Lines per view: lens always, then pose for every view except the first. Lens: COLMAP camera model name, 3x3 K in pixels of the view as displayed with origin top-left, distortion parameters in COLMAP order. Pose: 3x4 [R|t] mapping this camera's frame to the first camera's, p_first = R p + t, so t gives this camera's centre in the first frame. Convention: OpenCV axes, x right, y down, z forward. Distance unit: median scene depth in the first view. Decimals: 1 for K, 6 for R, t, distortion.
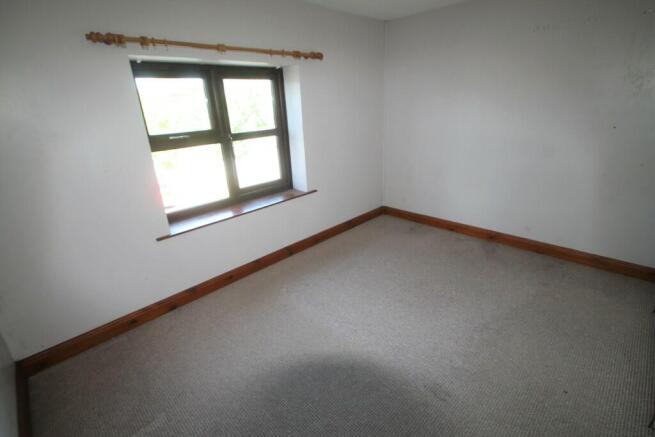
lens RADIAL K [[314.5, 0, 330.0], [0, 314.5, 217.8], [0, 0, 1]] dist [0.039167, 0.000183]
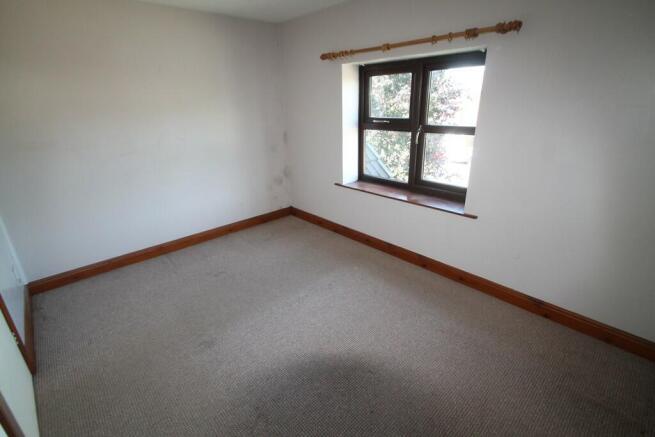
lens RADIAL K [[314.5, 0, 328.1], [0, 314.5, 220.0], [0, 0, 1]] dist [0.039167, 0.000183]
pose [[-0.038590, 0.405813, -0.913141, 0.772737], [-0.332936, 0.856386, 0.394660, -0.309218], [0.942159, 0.319248, 0.102062, 0.715930]]
